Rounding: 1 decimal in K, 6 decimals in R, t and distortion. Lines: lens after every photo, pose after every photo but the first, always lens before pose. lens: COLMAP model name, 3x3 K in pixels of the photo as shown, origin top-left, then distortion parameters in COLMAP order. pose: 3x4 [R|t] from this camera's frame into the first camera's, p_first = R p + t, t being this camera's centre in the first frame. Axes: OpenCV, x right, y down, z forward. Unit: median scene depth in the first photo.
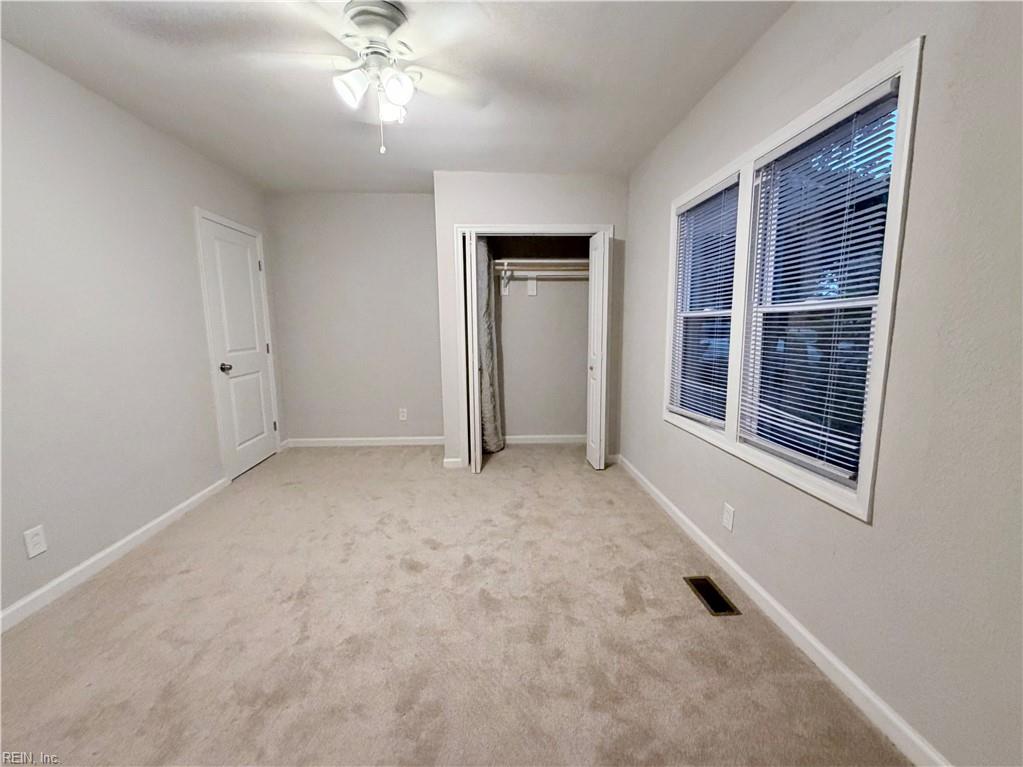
lens RADIAL K [[418.6, 0, 511.5], [0, 418.6, 383.5], [0, 0, 1]] dist [0.001554, 0.000399]
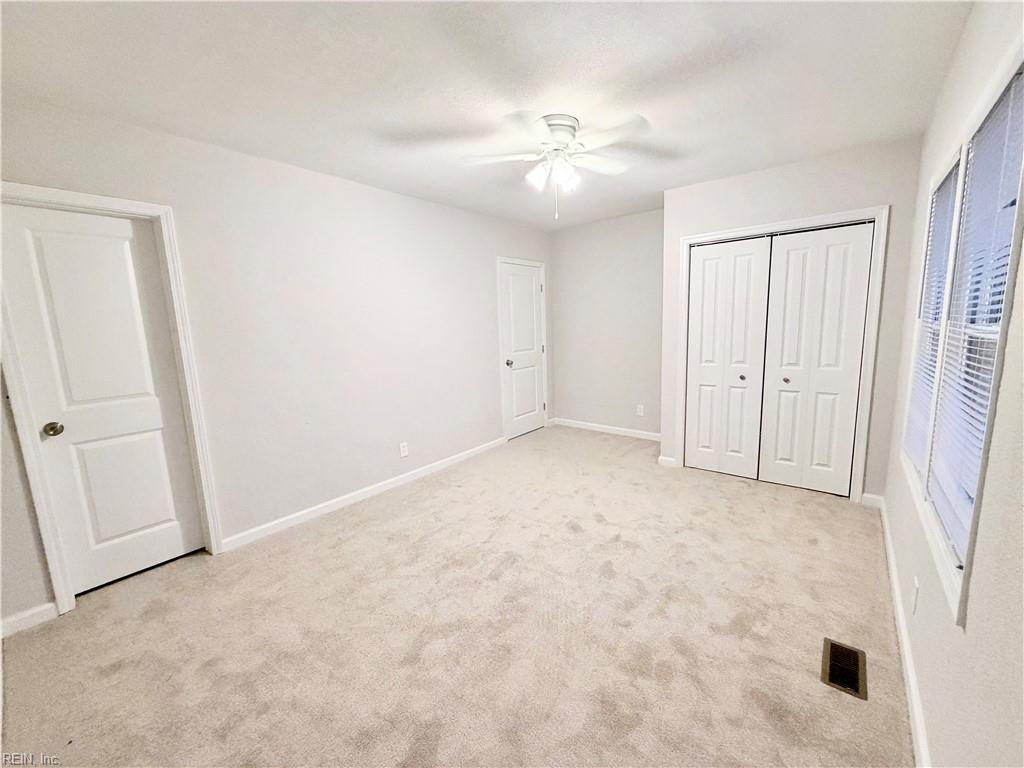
lens RADIAL K [[408.4, 0, 512.0], [0, 408.4, 384.0], [0, 0, 1]] dist [0.001268, 0.000295]
pose [[0.733583, 0.084565, -0.674318, 0.416570], [-0.067990, 0.996382, 0.050990, -0.053840], [0.676190, 0.008441, 0.736679, -0.061662]]
